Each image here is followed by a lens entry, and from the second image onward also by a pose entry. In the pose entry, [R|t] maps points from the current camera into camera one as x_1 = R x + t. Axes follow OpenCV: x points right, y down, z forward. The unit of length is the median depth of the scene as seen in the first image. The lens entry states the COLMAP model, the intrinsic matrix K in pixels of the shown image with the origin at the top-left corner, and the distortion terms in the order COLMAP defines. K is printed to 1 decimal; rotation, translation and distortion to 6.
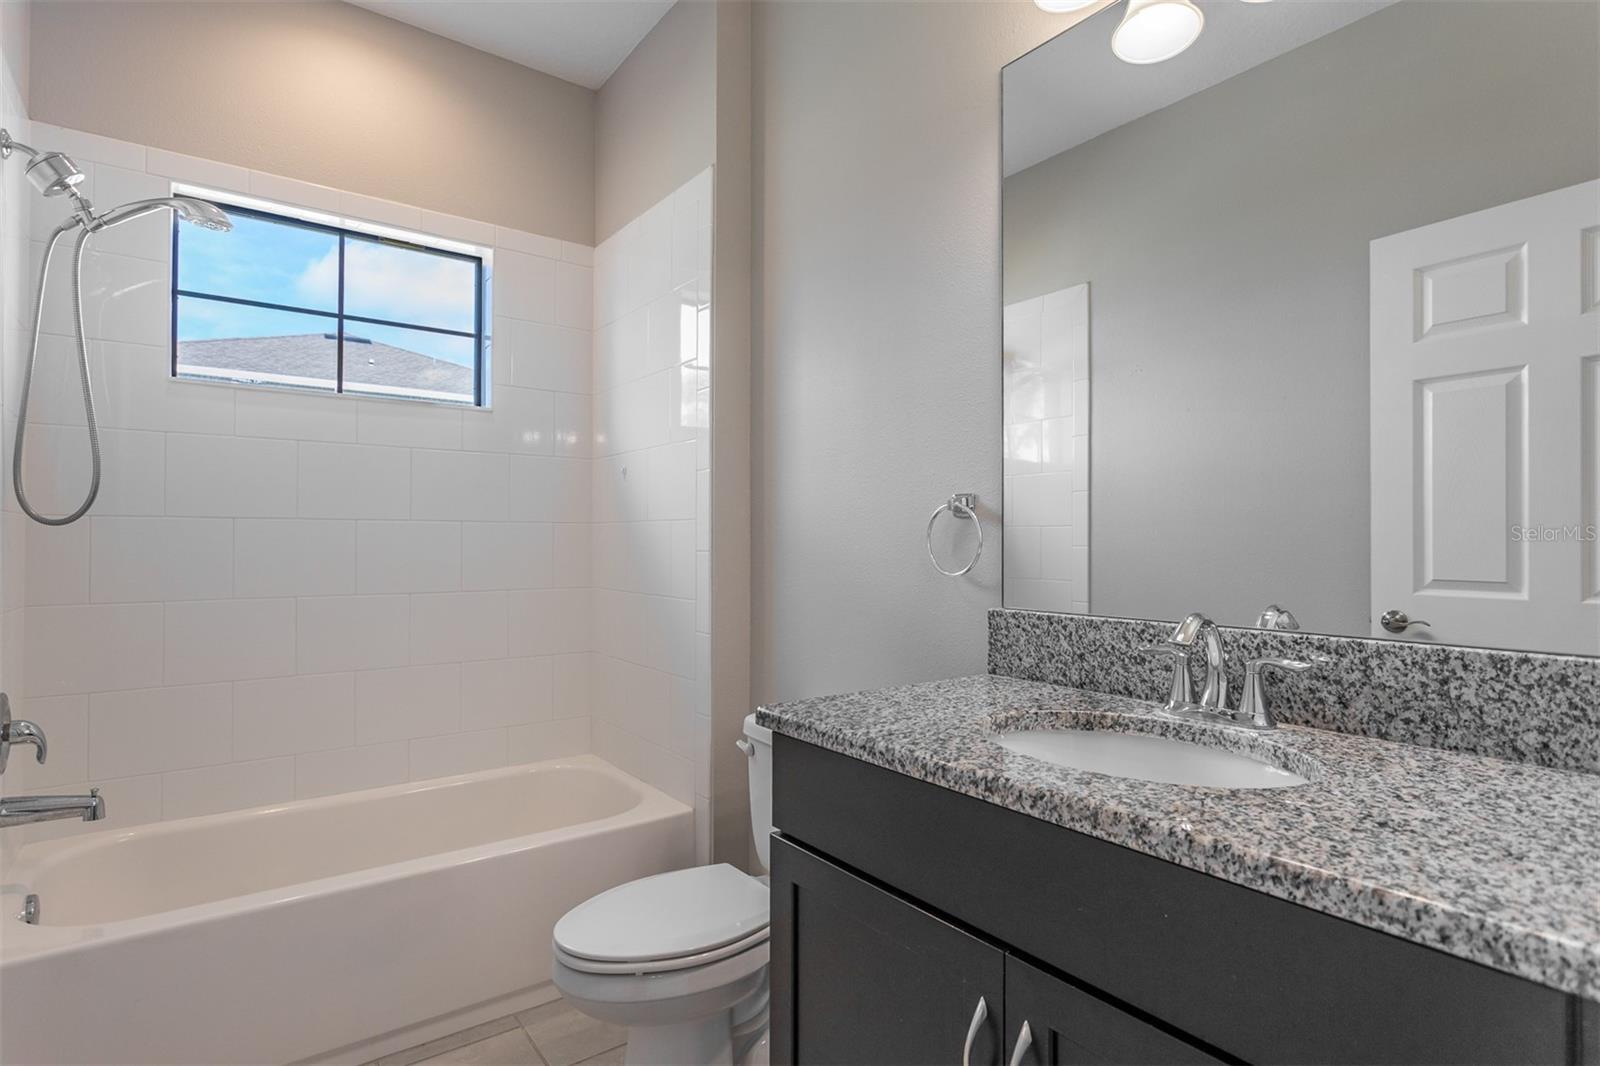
lens RADIAL K [[802.6, 0, 792.0], [0, 802.6, 529.2], [0, 0, 1]] dist [-0.004948, 0.001749]
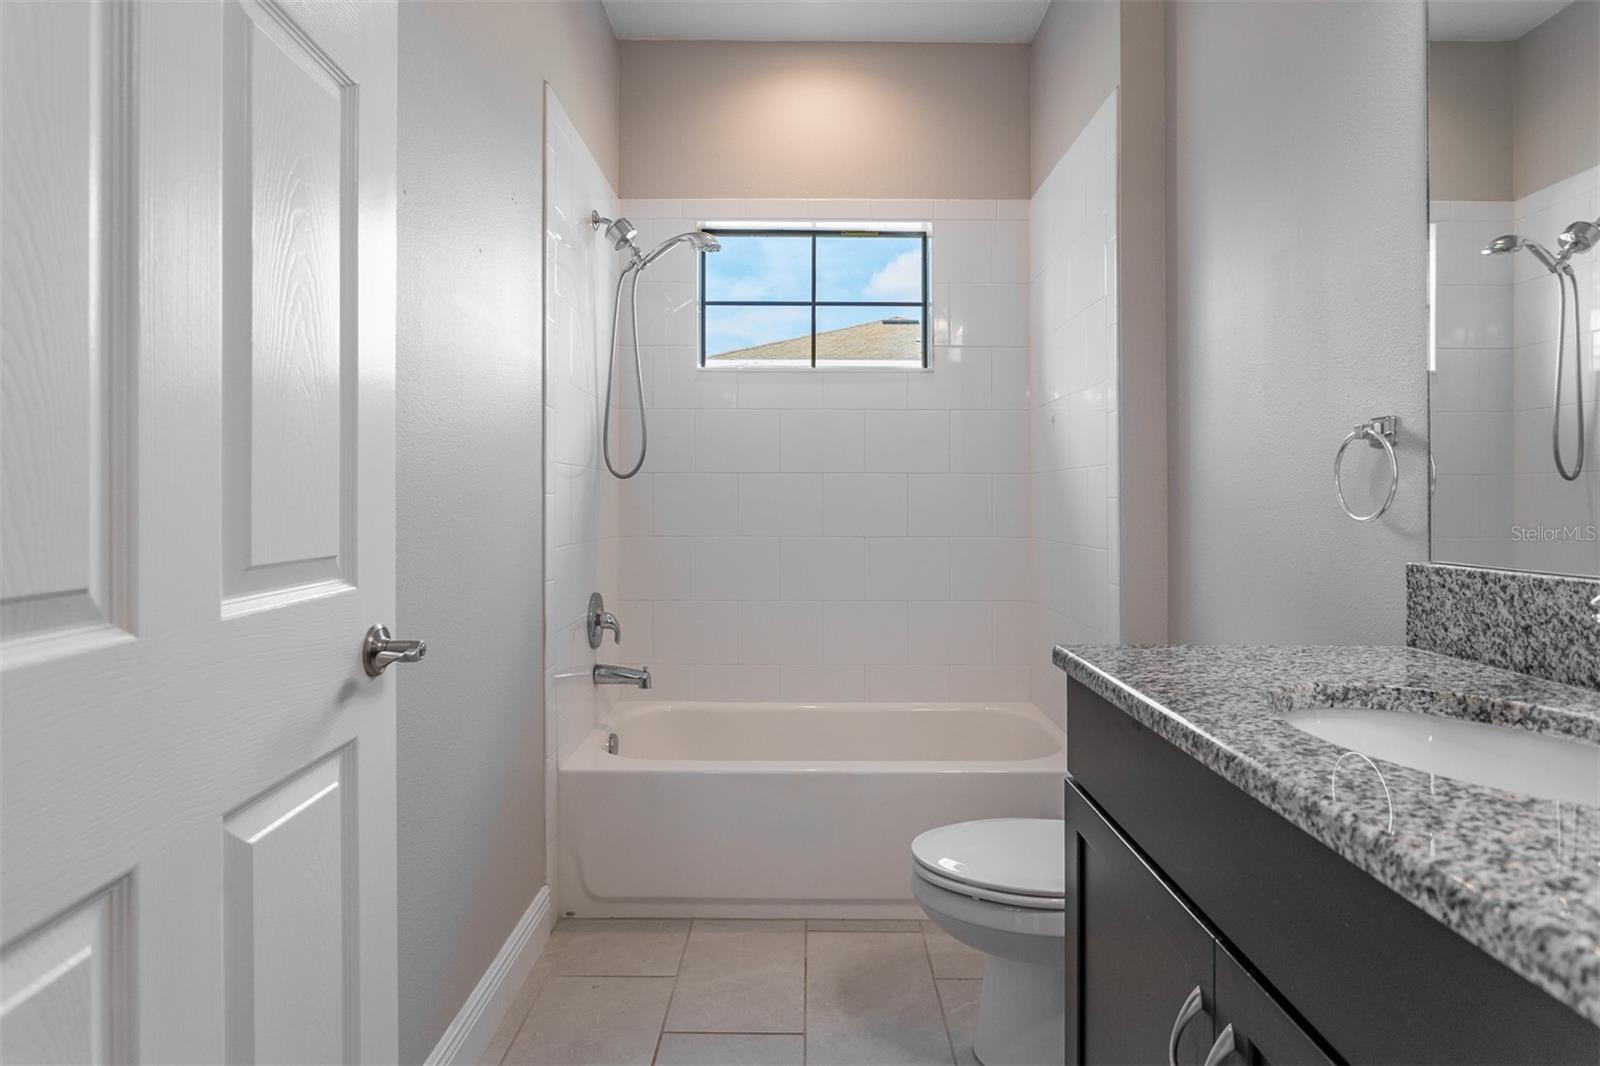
lens RADIAL K [[819.4, 0, 831.8], [0, 819.4, 494.8], [0, 0, 1]] dist [0.002954, 0.000883]
pose [[0.810704, -0.006686, -0.585418, 0.337164], [0.008132, 0.999967, -0.000160, 0.038104], [0.585400, -0.004631, 0.810731, 0.038761]]
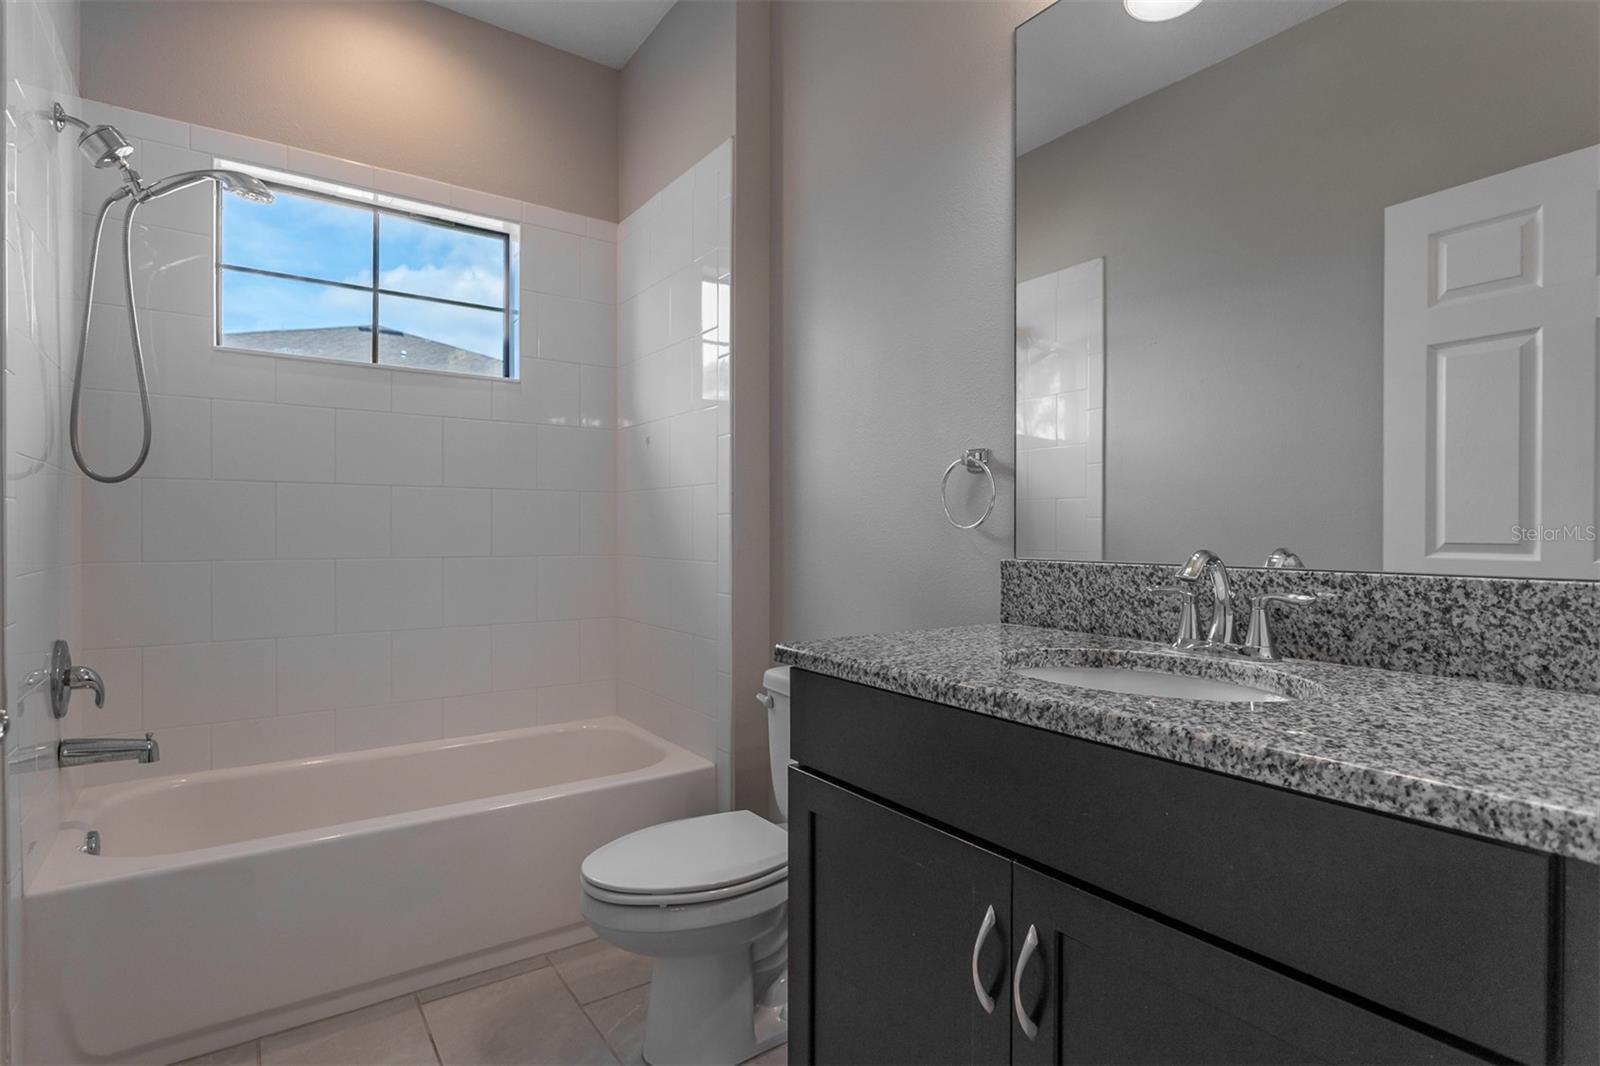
lens RADIAL K [[788.2, 0, 794.1], [0, 788.2, 532.3], [0, 0, 1]] dist [-0.006912, 0.001711]
pose [[0.999738, -0.000086, -0.022907, 0.004099], [0.000405, 0.999903, 0.013901, 0.065386], [0.022903, -0.013907, 0.999641, -0.016847]]
